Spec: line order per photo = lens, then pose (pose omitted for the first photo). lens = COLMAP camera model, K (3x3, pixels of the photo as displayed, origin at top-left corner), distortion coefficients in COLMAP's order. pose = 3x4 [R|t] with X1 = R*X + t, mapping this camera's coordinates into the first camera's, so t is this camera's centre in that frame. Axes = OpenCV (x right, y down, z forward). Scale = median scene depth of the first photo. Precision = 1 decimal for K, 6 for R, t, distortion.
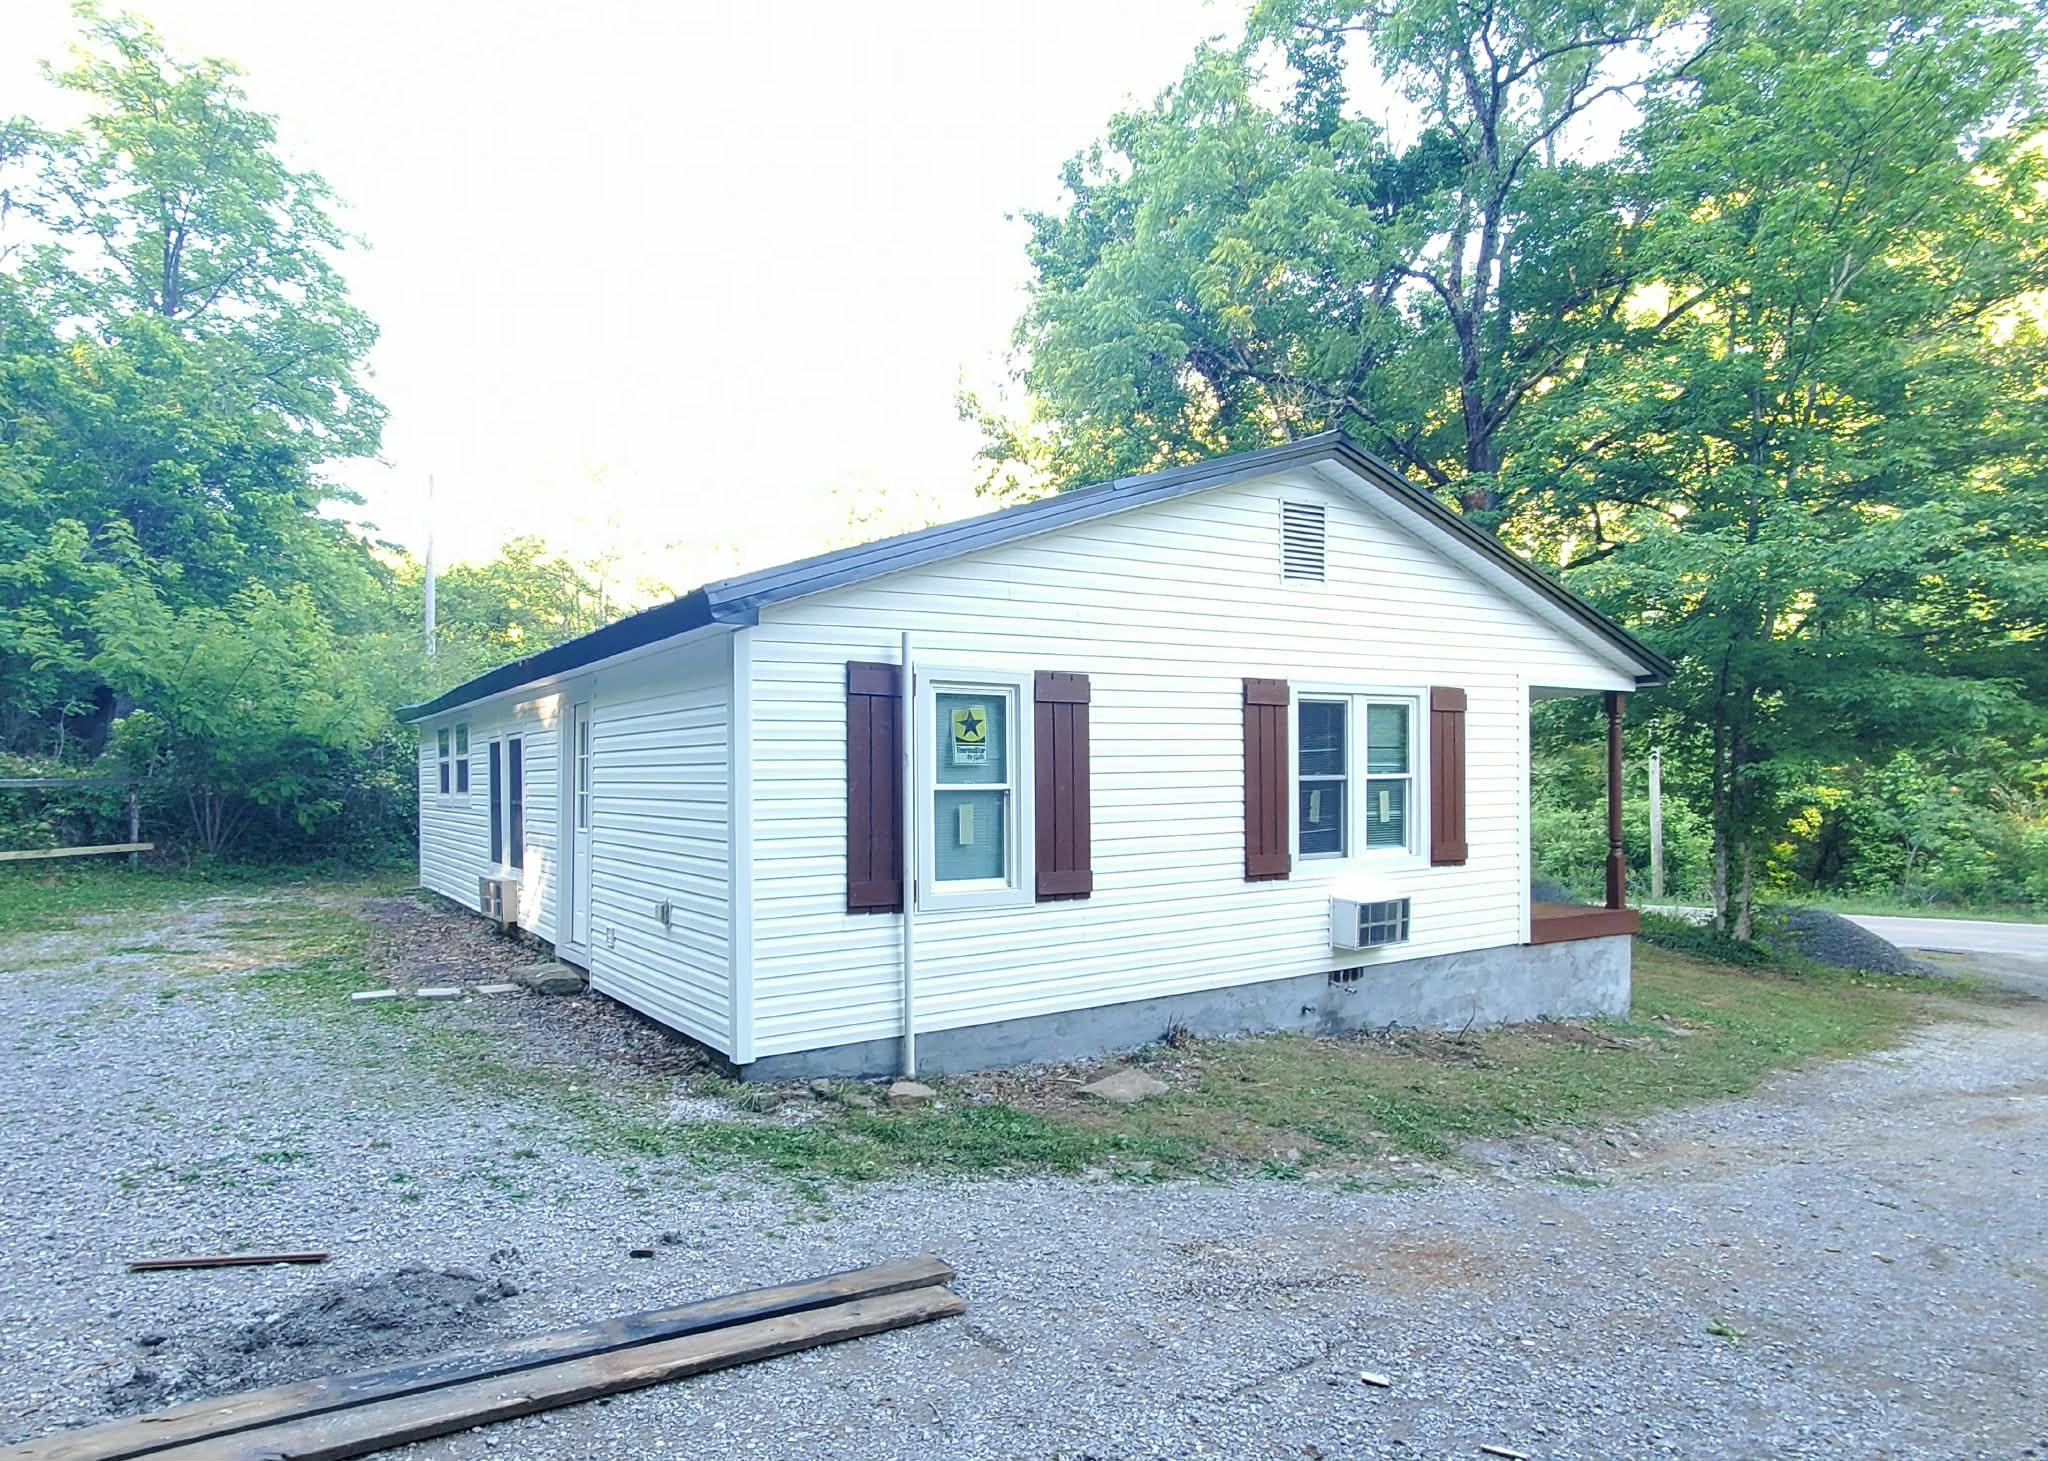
lens RADIAL K [[1241.4, 0, 1021.0], [0, 1241.4, 777.2], [0, 0, 1]] dist [0.001661, 0.000558]
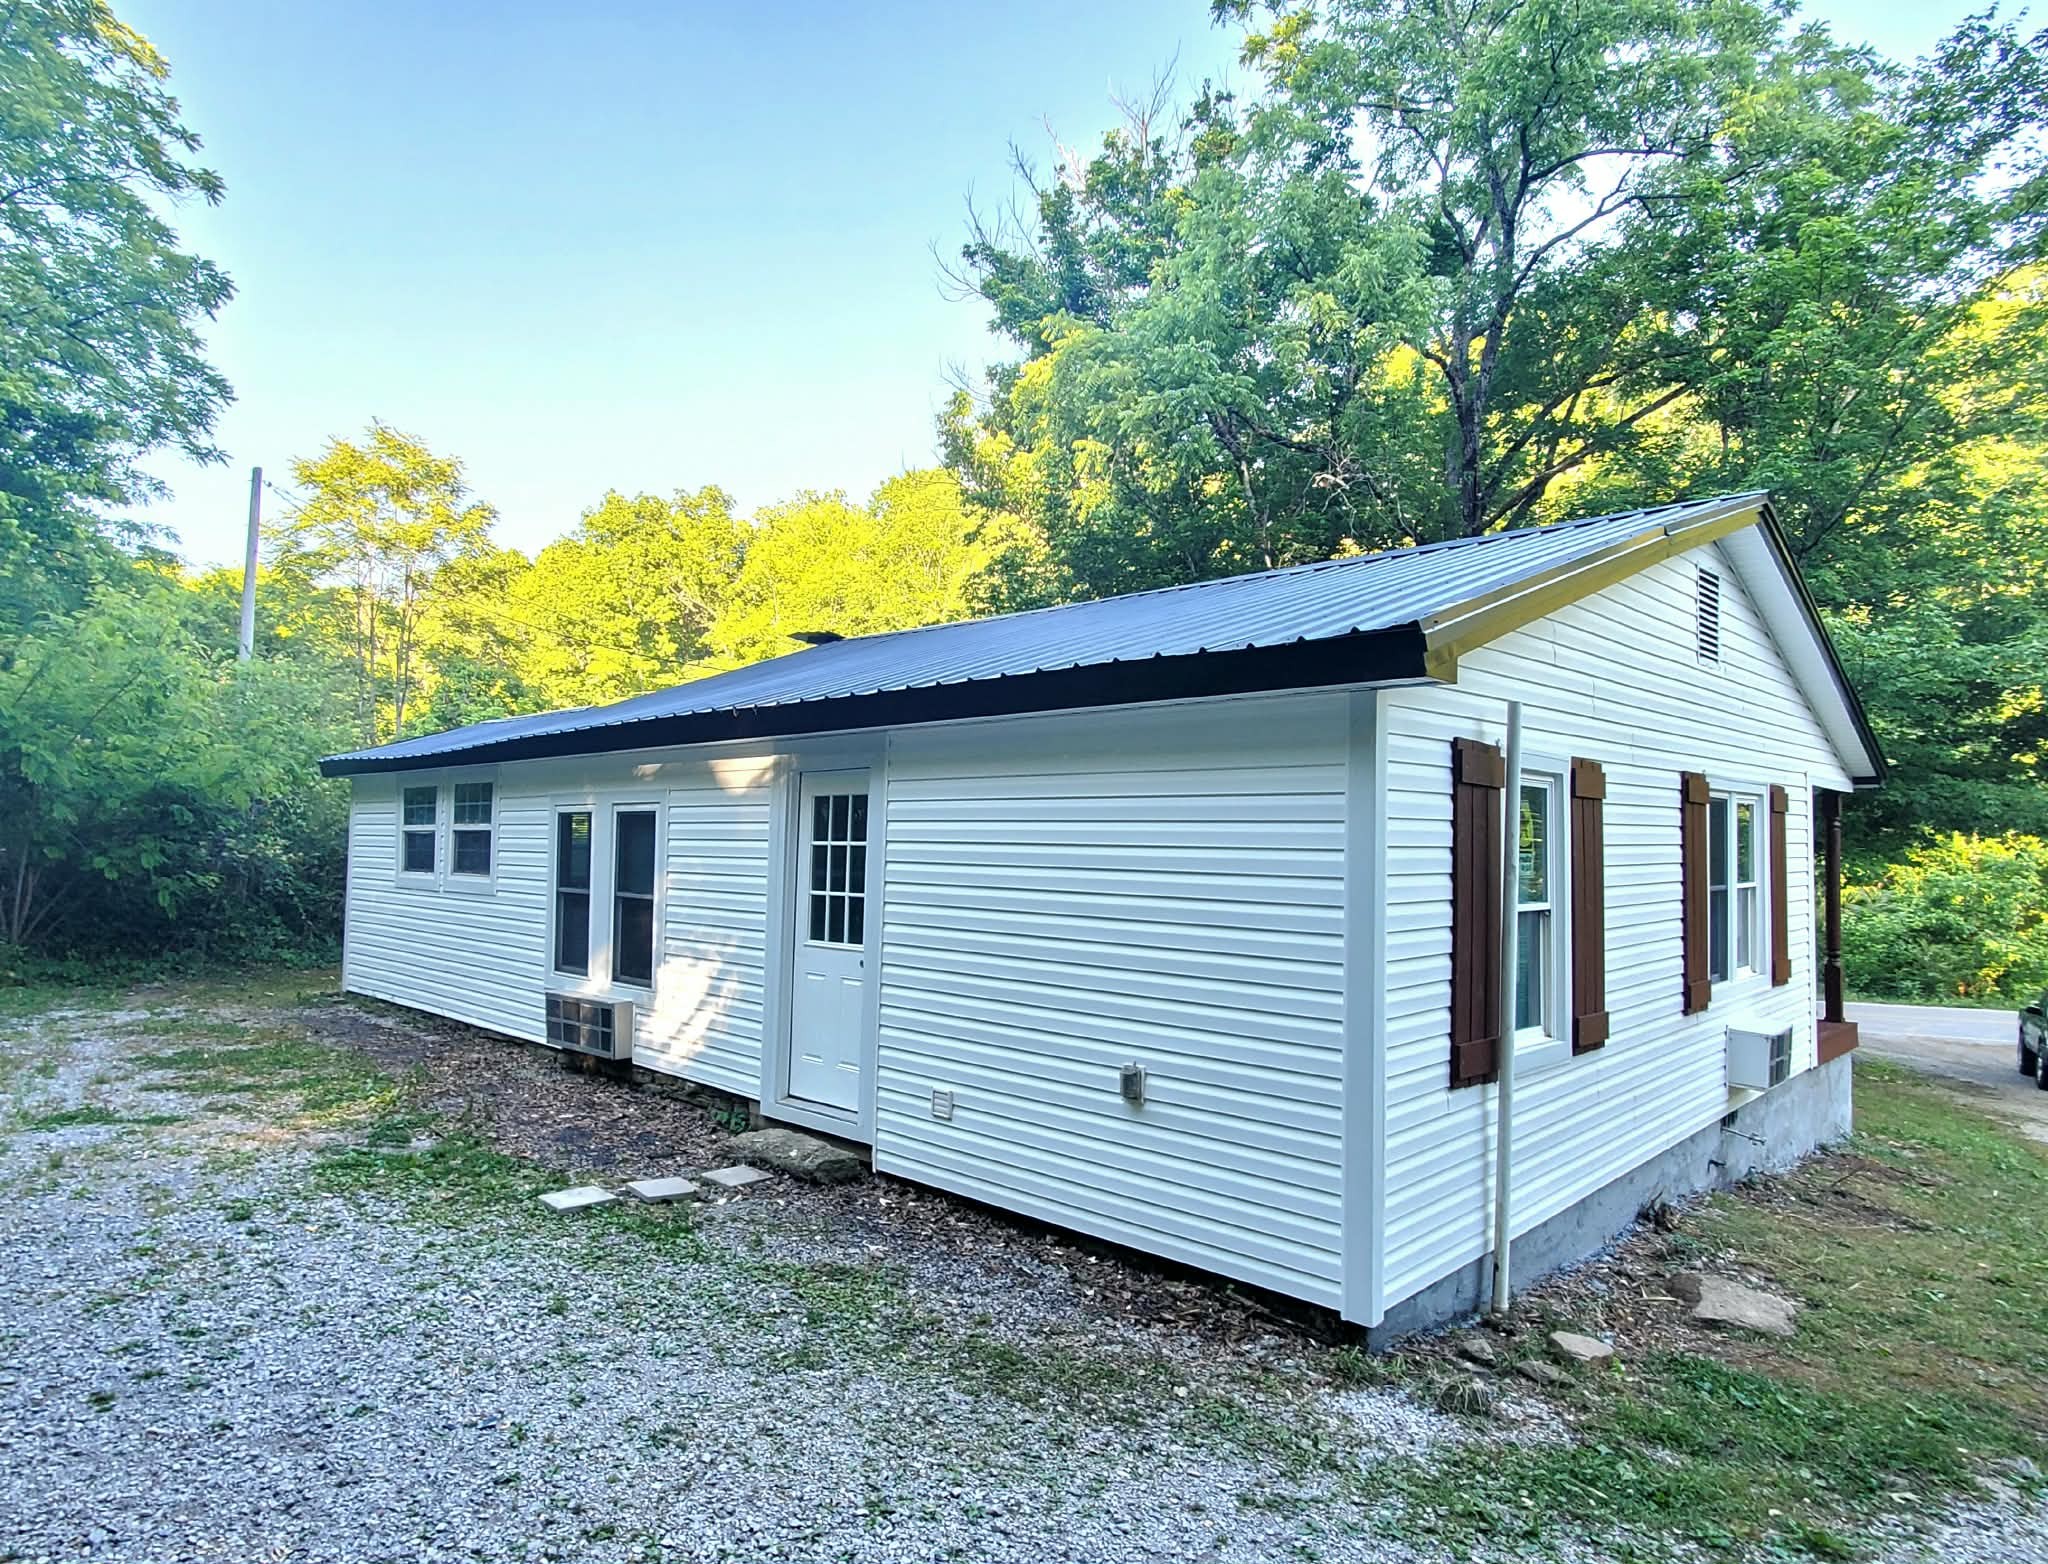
lens RADIAL K [[1224.0, 0, 1024.0], [0, 1224.0, 782.0], [0, 0, 1]] dist [0.002840, 0.002385]
pose [[0.974670, 0.032679, 0.221250, -0.437866], [-0.022254, 0.998529, -0.049450, -0.021681], [-0.222540, 0.043274, 0.973963, 0.290992]]
